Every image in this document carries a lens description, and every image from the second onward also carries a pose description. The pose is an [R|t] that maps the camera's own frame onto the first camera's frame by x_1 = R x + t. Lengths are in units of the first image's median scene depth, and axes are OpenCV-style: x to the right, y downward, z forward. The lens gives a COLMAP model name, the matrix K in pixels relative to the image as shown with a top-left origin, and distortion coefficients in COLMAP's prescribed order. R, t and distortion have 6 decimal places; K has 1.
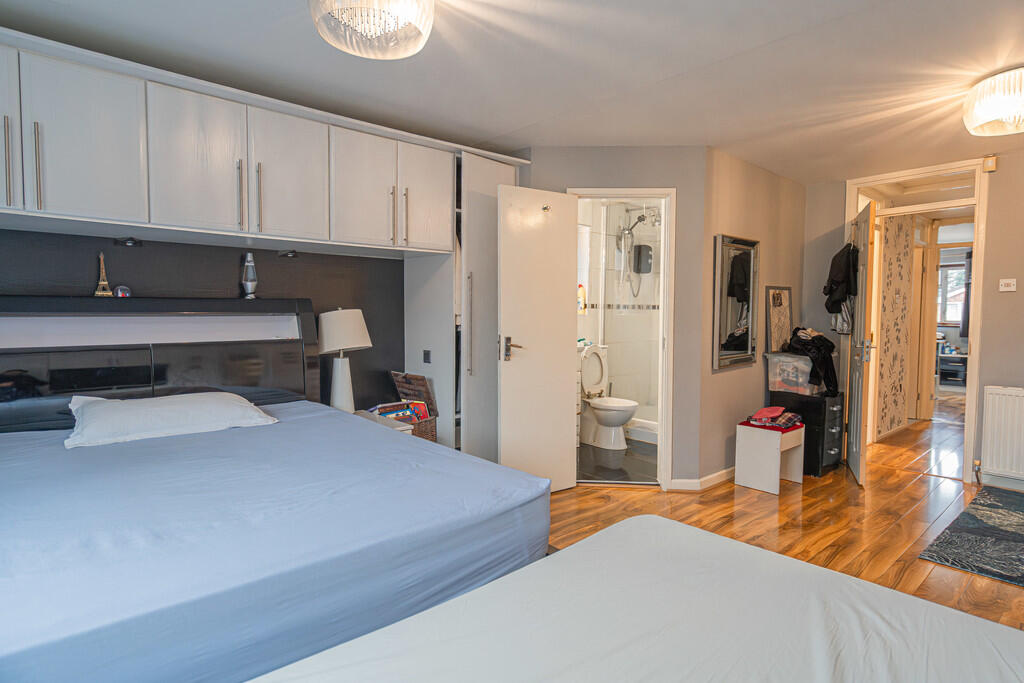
lens RADIAL K [[536.2, 0, 516.6], [0, 536.2, 341.3], [0, 0, 1]] dist [0.008225, 0.002016]
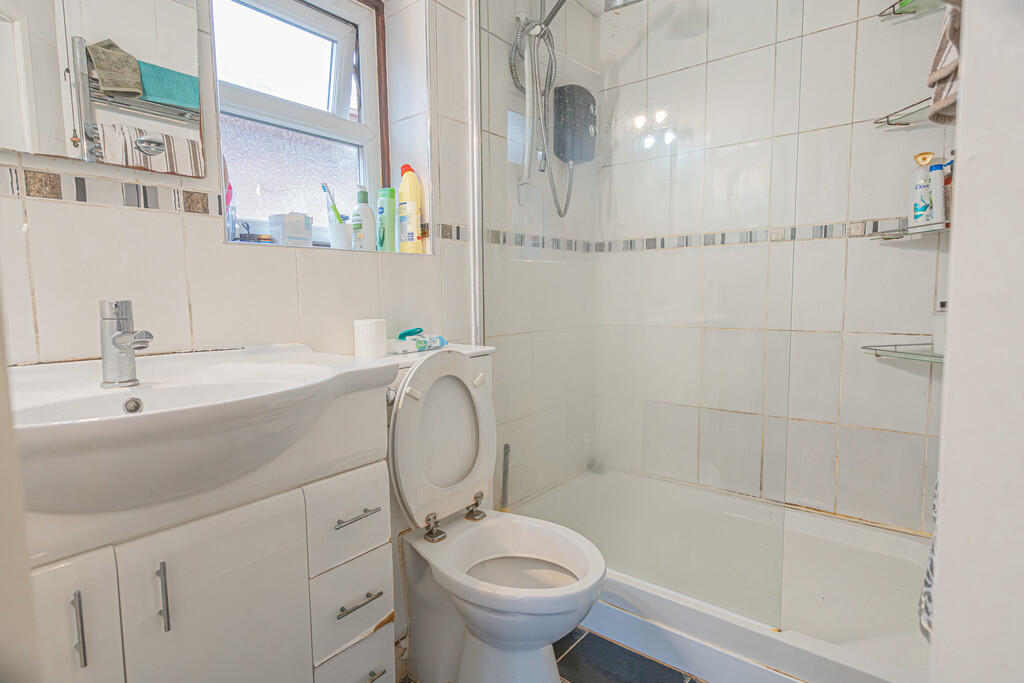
lens RADIAL K [[536.2, 0, 514.0], [0, 536.2, 343.2], [0, 0, 1]] dist [0.008225, 0.002016]
pose [[0.983085, -0.038440, 0.179073, 0.116431], [0.030699, 0.998479, 0.045798, -0.008514], [-0.180561, -0.039526, 0.982769, 0.634245]]
